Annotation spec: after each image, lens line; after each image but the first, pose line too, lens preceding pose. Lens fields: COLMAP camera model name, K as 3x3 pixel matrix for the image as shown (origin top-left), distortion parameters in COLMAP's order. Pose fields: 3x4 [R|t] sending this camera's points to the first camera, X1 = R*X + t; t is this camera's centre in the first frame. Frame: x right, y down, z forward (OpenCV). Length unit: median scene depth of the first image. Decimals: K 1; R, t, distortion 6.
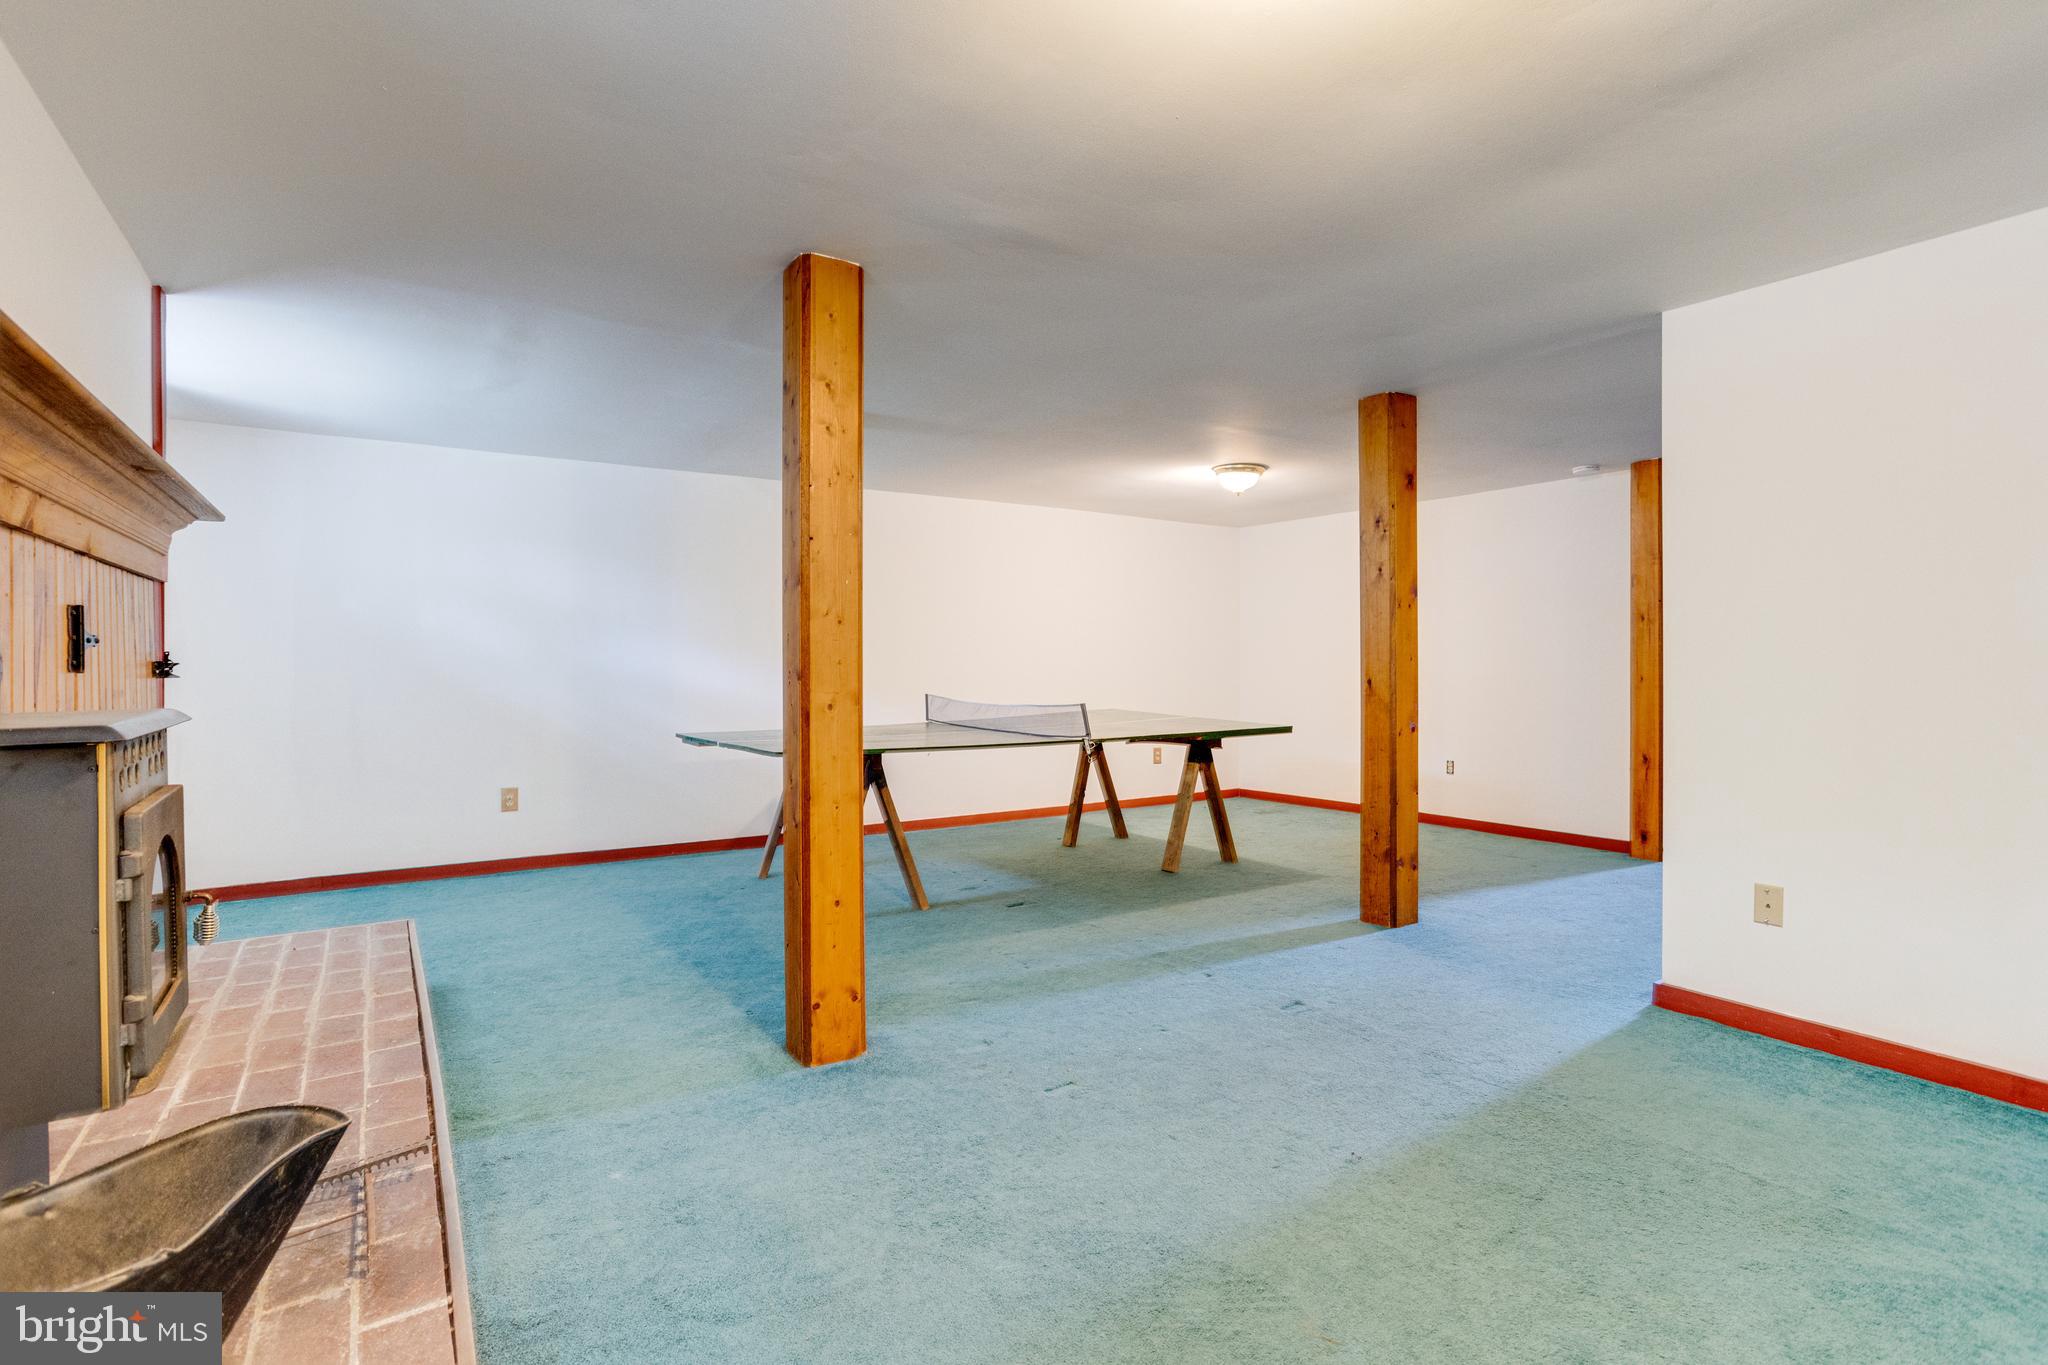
lens RADIAL K [[1067.0, 0, 1024.0], [0, 1067.0, 682.5], [0, 0, 1]] dist [-0.053072, 0.027598]
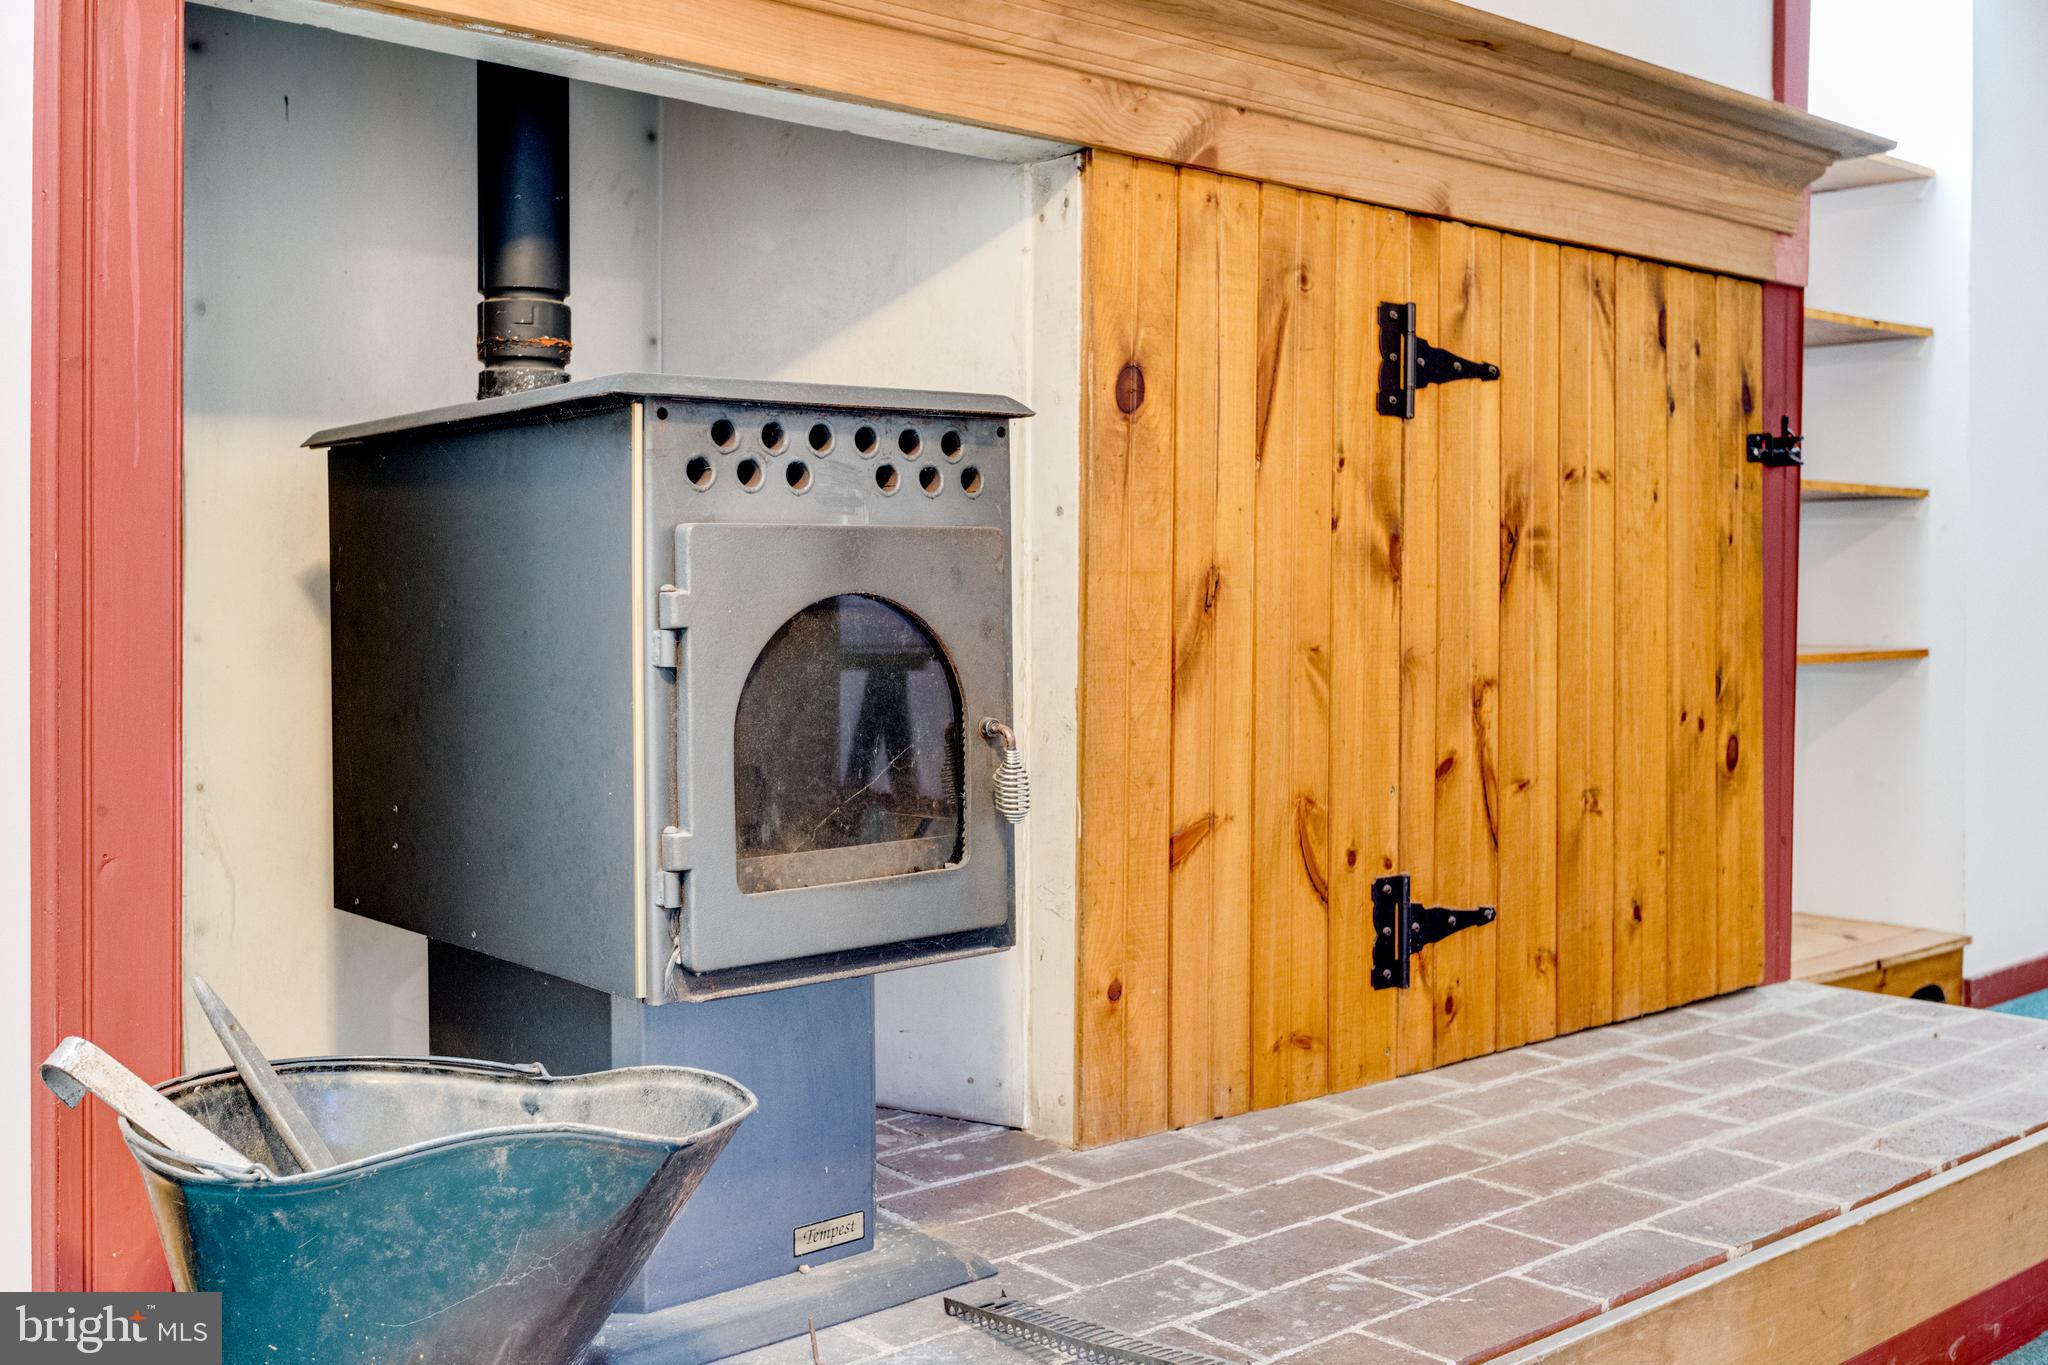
lens RADIAL K [[1952.4, 0, 1024.0], [0, 1952.4, 682.5], [0, 0, 1]] dist [-0.005206, -0.000625]
pose [[0.089407, 0.038751, -0.995241, 0.165175], [-0.033227, 0.998803, 0.035905, 0.101677], [0.995441, 0.029859, 0.090587, 0.654833]]
